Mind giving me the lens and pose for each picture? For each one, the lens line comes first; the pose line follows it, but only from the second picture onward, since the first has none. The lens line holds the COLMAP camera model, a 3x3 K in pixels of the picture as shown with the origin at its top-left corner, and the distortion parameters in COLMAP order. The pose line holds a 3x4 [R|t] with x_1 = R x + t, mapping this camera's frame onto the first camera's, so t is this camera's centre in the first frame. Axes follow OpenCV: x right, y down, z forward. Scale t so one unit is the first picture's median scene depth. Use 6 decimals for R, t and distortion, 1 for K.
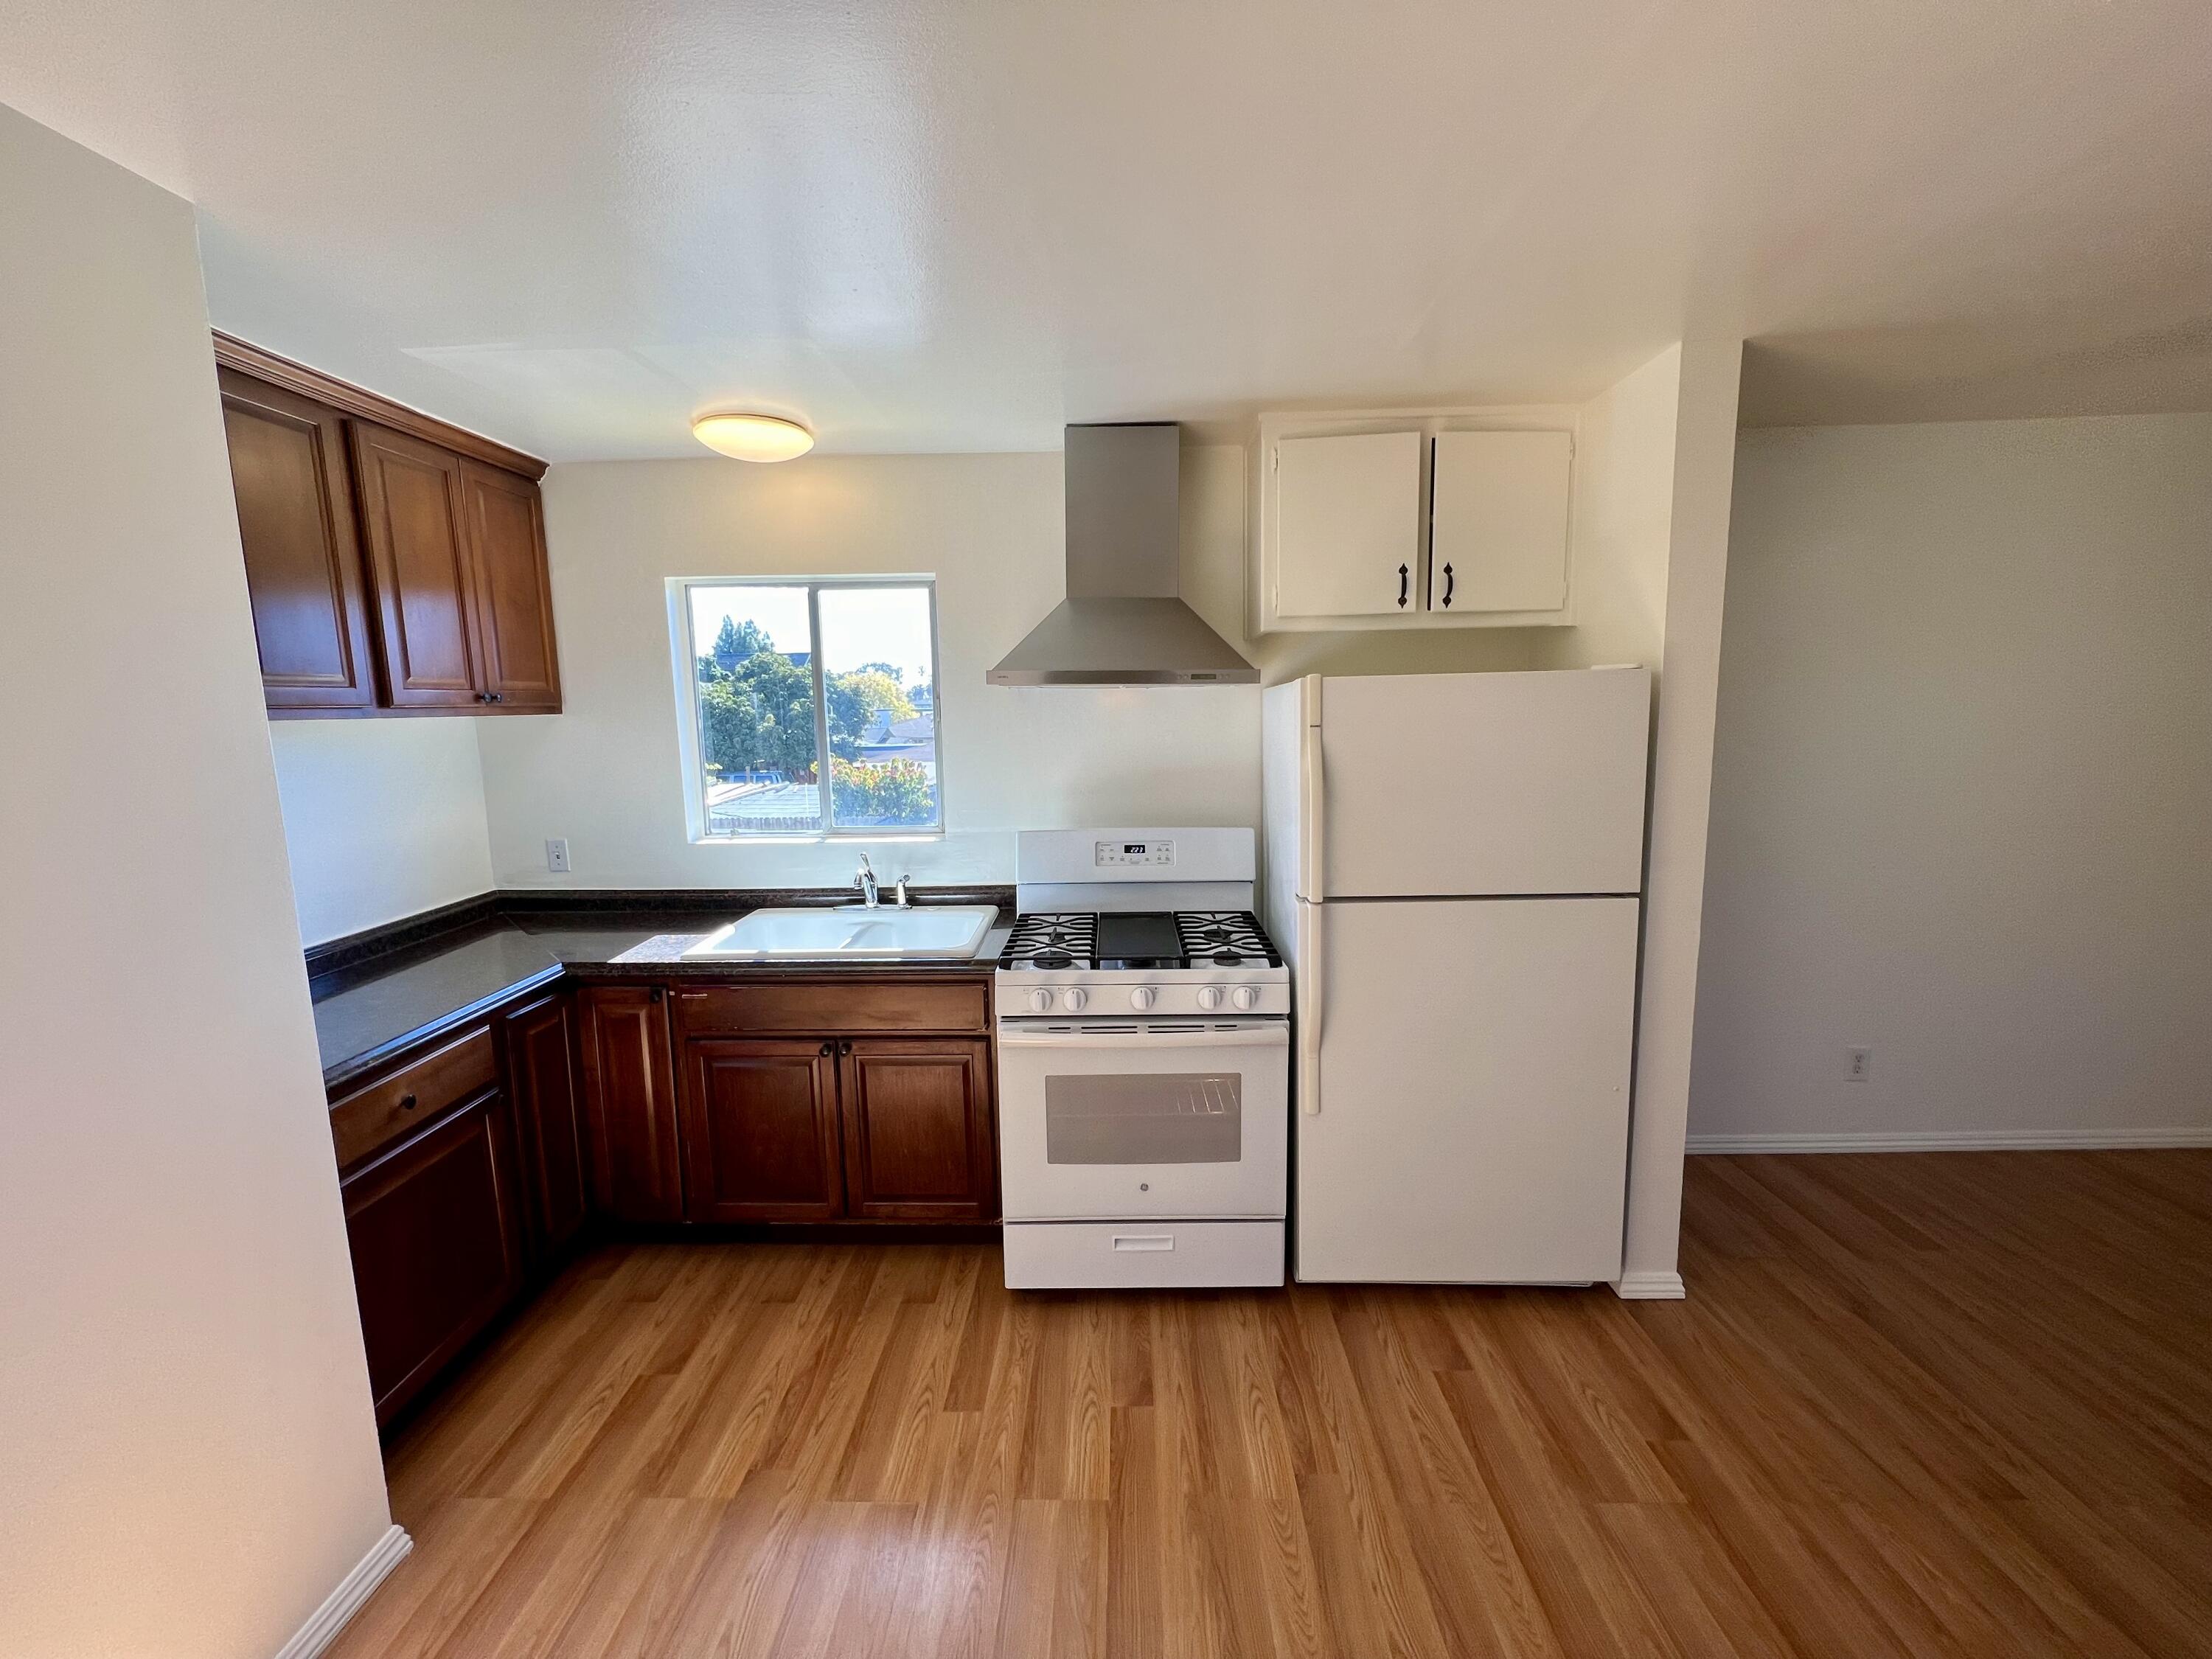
lens RADIAL K [[899.3, 0, 1106.0], [0, 899.3, 829.5], [0, 0, 1]] dist [0.000459, -0.000037]
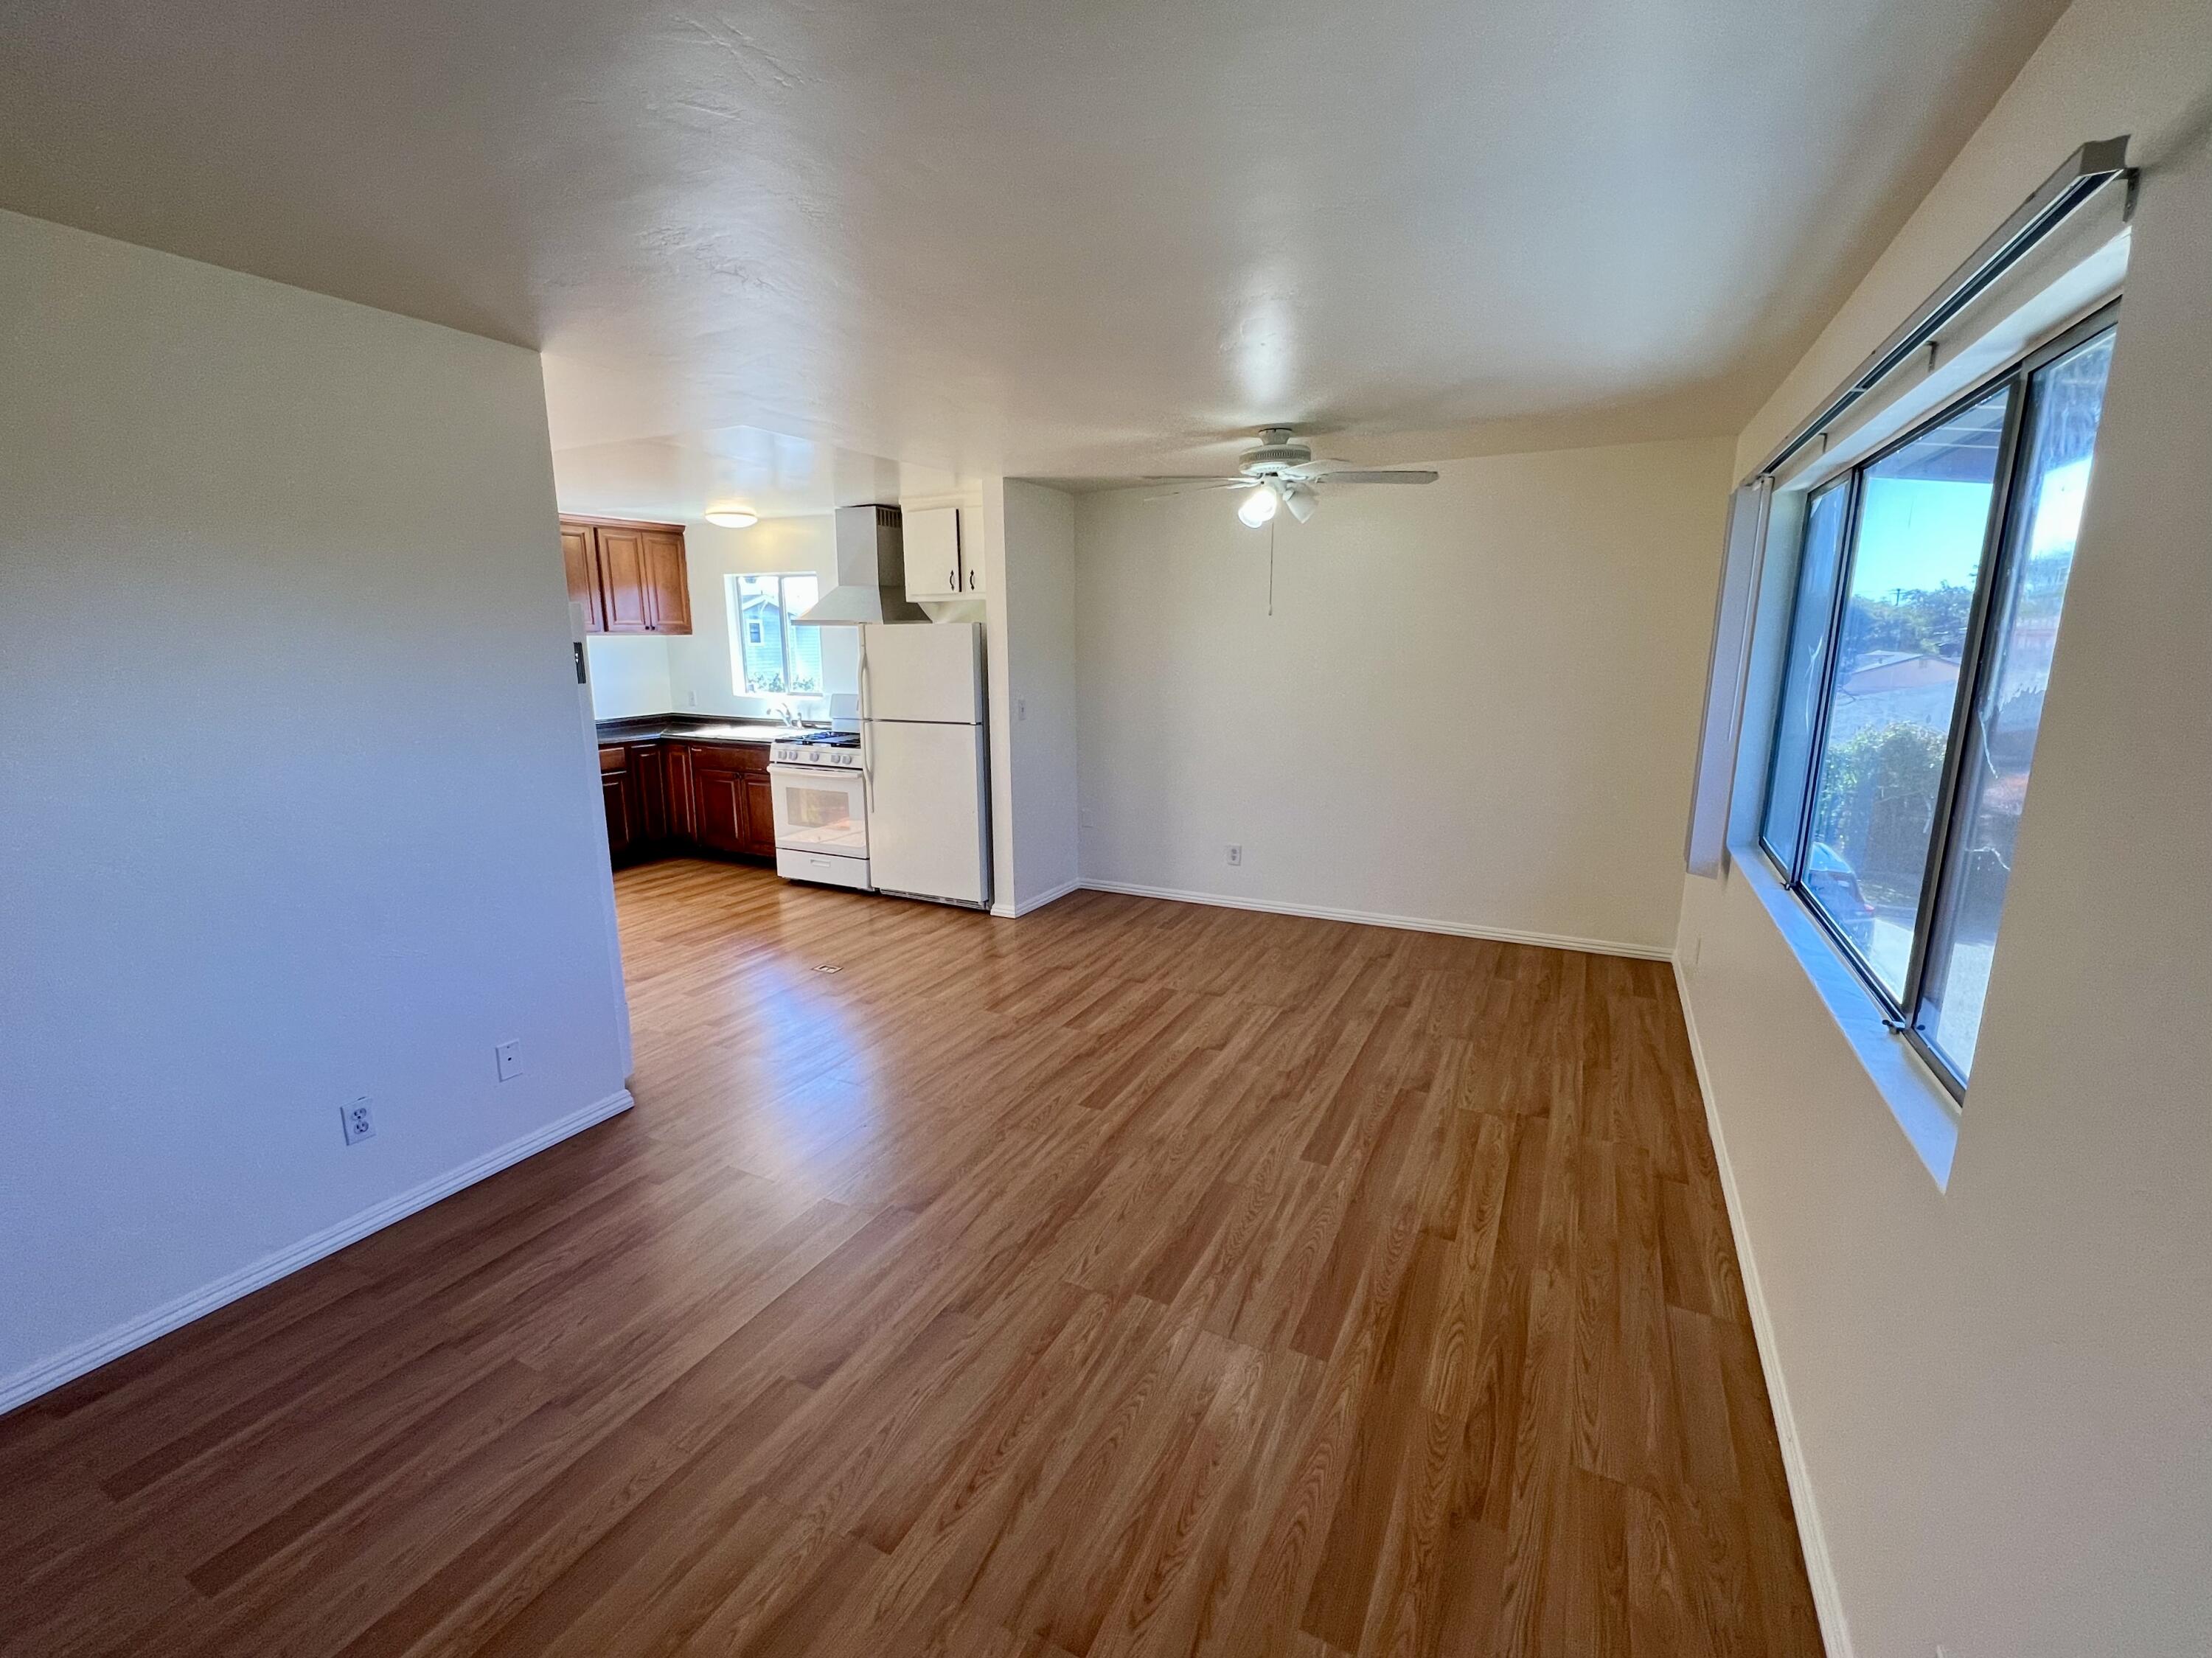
lens RADIAL K [[943.2, 0, 1106.0], [0, 943.2, 829.0], [0, 0, 1]] dist [-0.001153, -0.000096]
pose [[0.903003, 0.103133, -0.417073, 1.743637], [-0.074860, 0.993681, 0.083636, 0.102048], [0.423063, -0.044301, 0.905017, -0.937597]]
